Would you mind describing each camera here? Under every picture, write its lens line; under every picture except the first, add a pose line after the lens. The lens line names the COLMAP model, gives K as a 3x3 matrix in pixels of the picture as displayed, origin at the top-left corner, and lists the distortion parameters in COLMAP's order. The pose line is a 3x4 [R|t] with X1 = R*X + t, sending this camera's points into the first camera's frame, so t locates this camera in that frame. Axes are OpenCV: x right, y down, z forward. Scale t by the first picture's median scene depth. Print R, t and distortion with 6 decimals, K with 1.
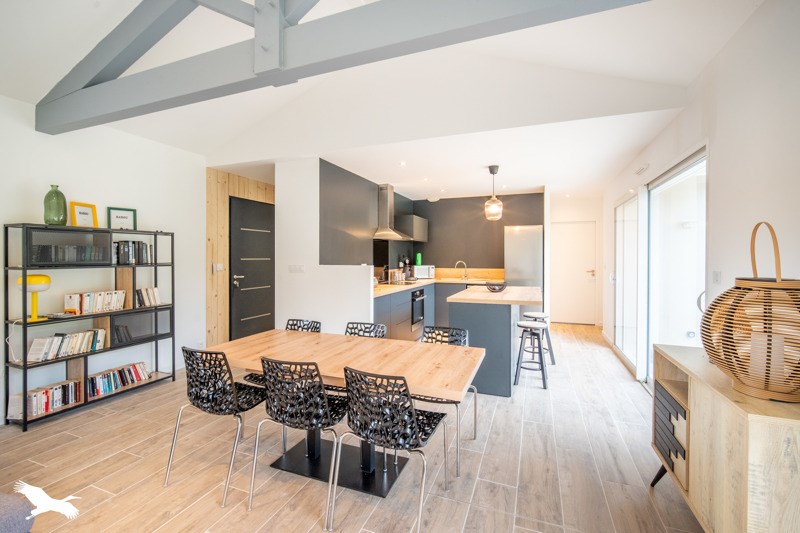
lens RADIAL K [[354.5, 0, 397.0], [0, 354.5, 261.3], [0, 0, 1]] dist [-0.004284, -0.000334]
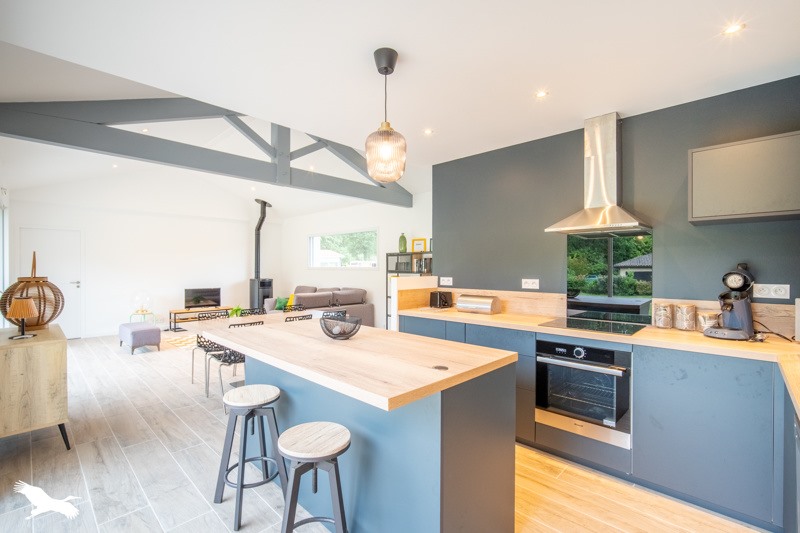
lens RADIAL K [[354.5, 0, 396.8], [0, 354.5, 267.8], [0, 0, 1]] dist [-0.004284, -0.000334]
pose [[-0.380463, 0.004390, -0.924786, 0.990006], [-0.008302, 0.999932, 0.008162, -0.025684], [0.924759, 0.010783, -0.380401, 1.757795]]
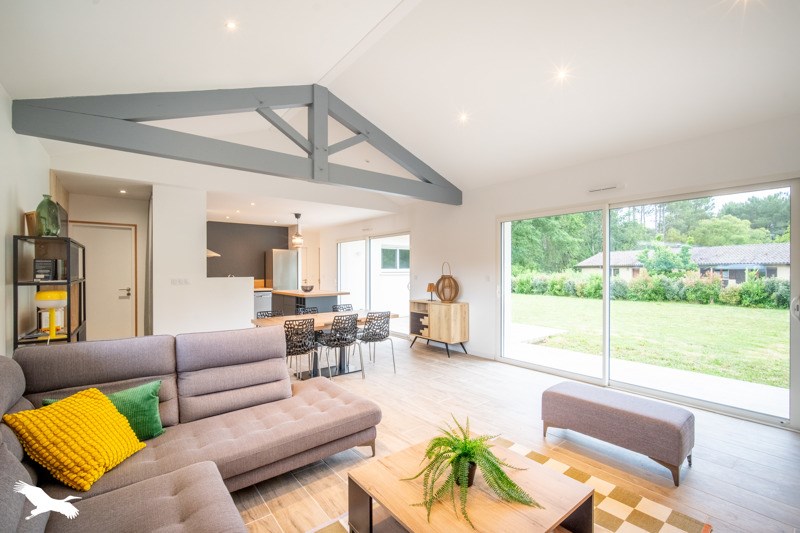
lens RADIAL K [[354.5, 0, 399.8], [0, 354.5, 269.4], [0, 0, 1]] dist [-0.004284, -0.000334]
pose [[0.495871, 0.001264, 0.868395, -1.318885], [0.011280, 0.999905, -0.007896, -0.000488], [-0.868323, 0.013711, 0.495809, -0.275509]]
